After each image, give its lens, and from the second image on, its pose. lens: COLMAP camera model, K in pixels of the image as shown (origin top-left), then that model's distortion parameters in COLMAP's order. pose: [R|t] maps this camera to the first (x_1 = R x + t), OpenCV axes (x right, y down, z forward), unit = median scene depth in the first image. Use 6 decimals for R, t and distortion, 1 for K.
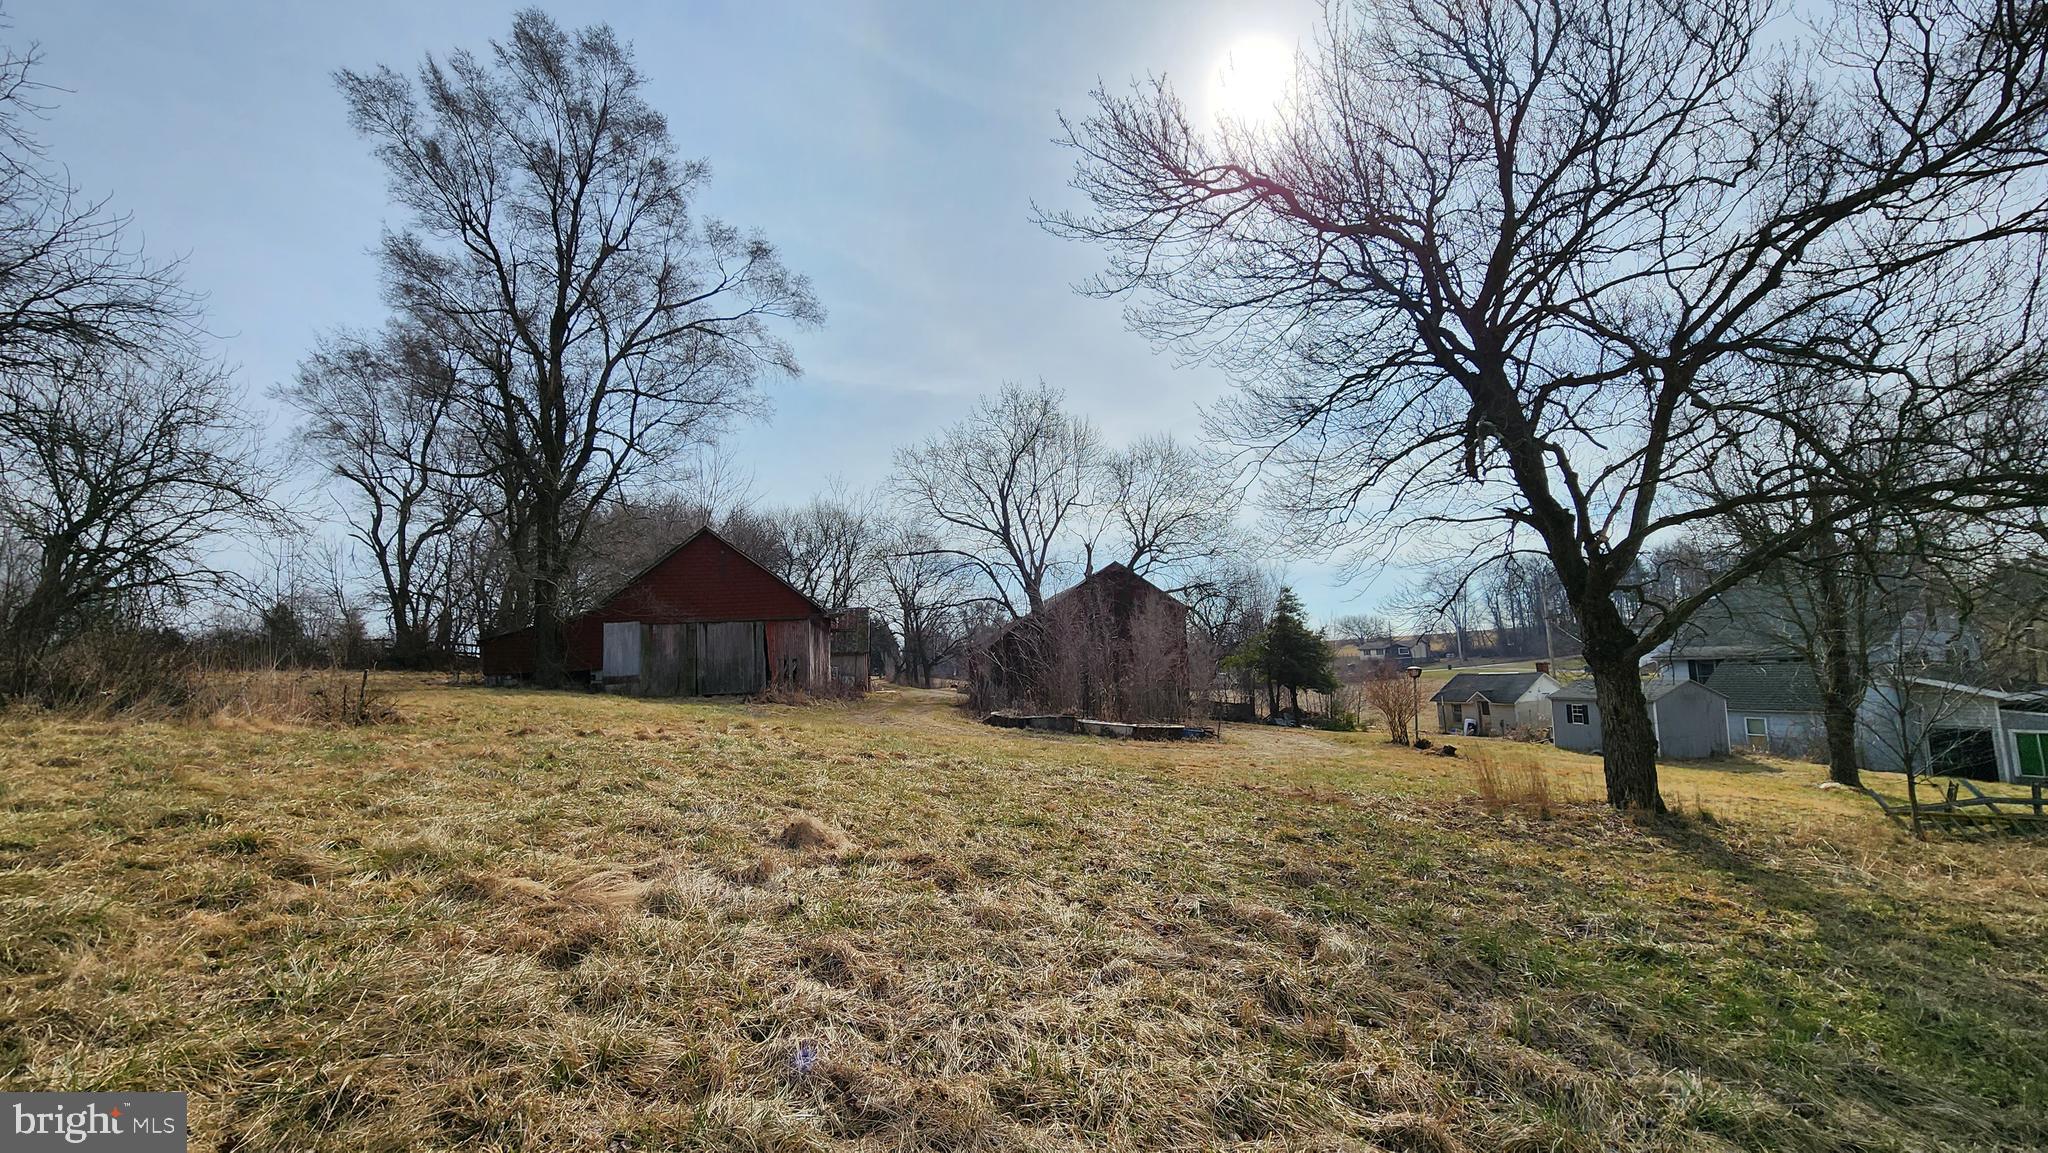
lens RADIAL K [[854.8, 0, 1003.1], [0, 854.8, 602.7], [0, 0, 1]] dist [0.007737, -0.000560]
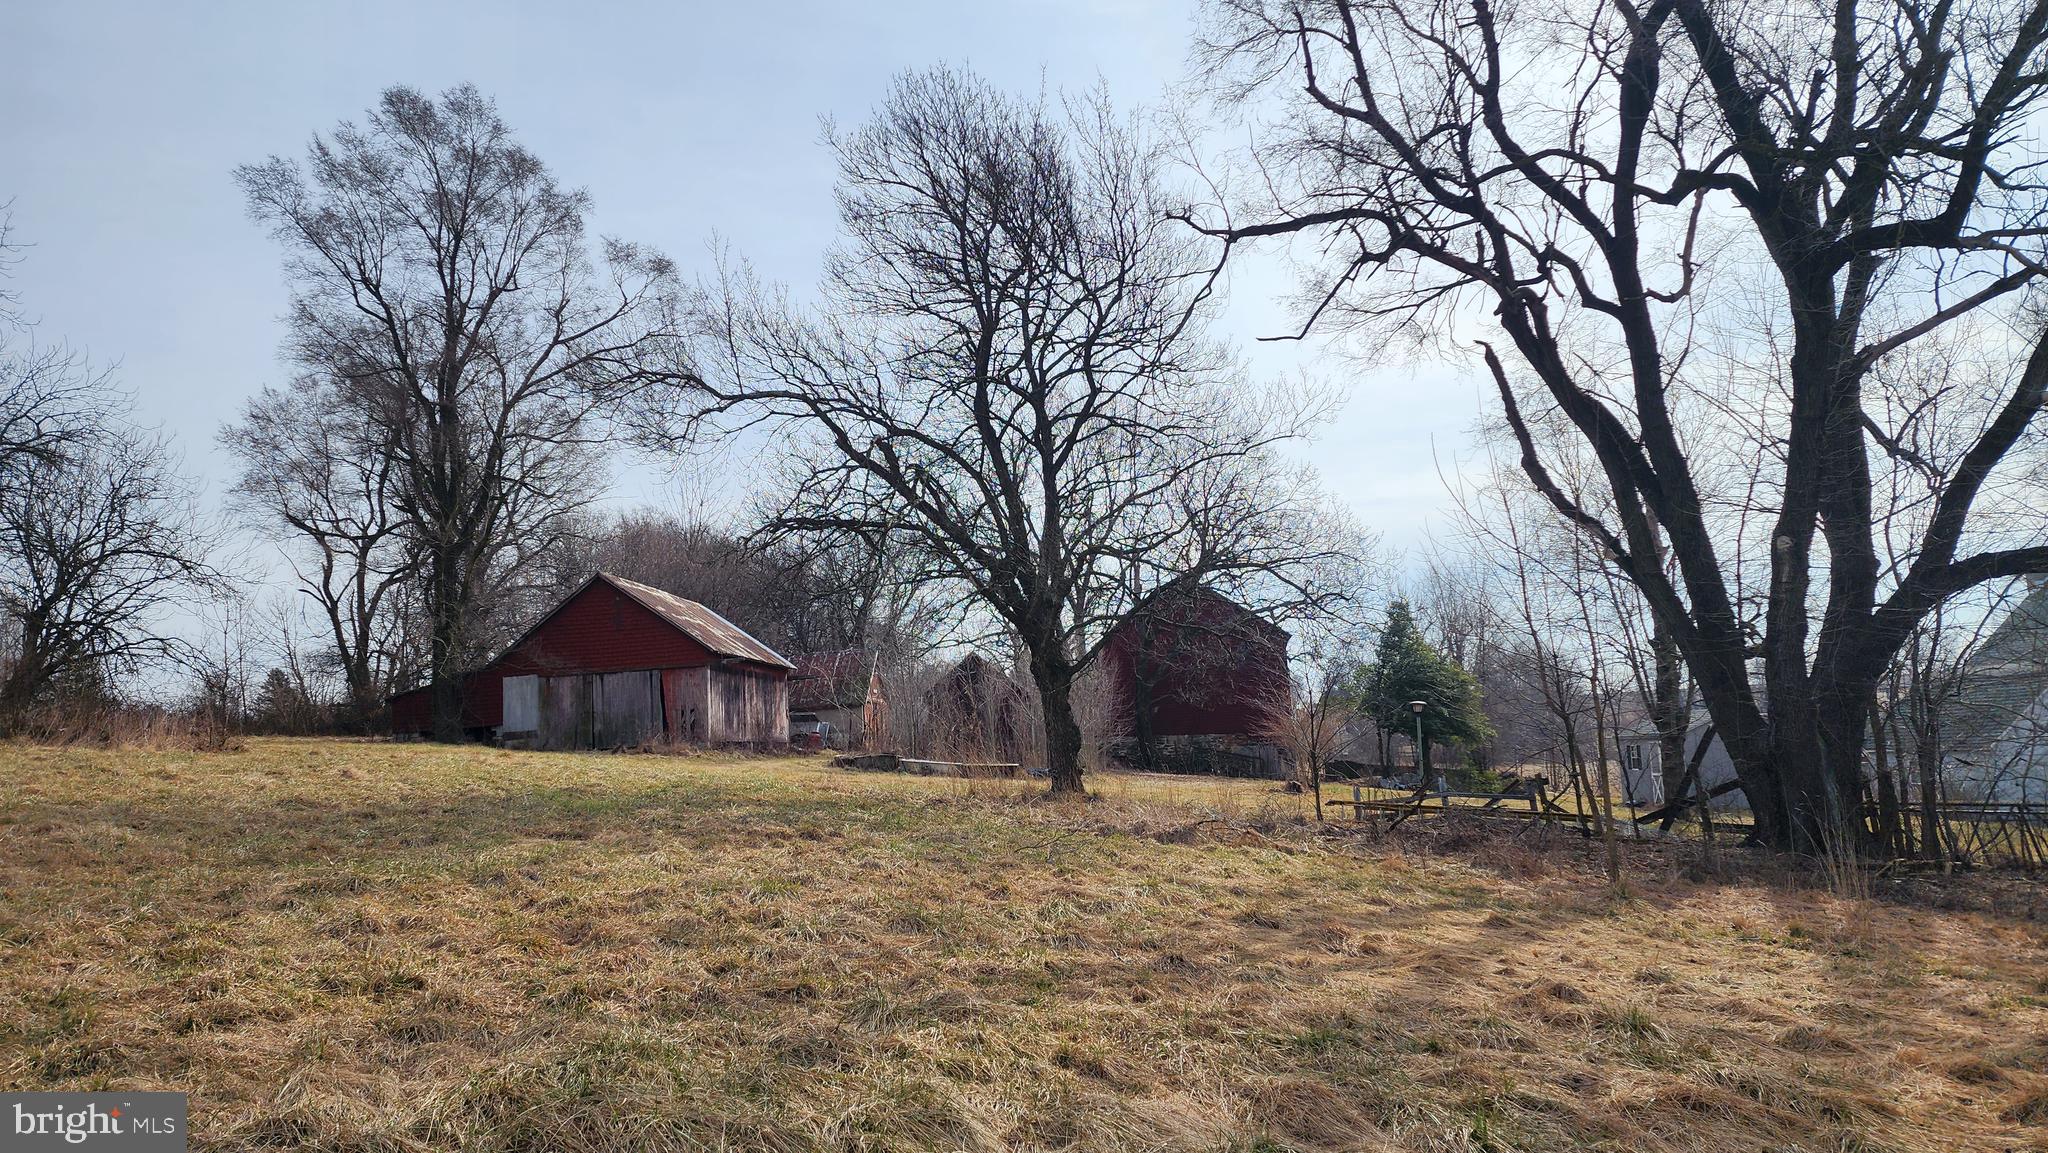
lens RADIAL K [[1366.1, 0, 1022.1], [0, 1366.1, 627.8], [0, 0, 1]] dist [0.074001, -0.067001]
pose [[0.976157, -0.038225, -0.213676, 0.445504], [0.037374, 0.999269, -0.008020, 0.002182], [0.213826, -0.000157, 0.976872, -0.405532]]
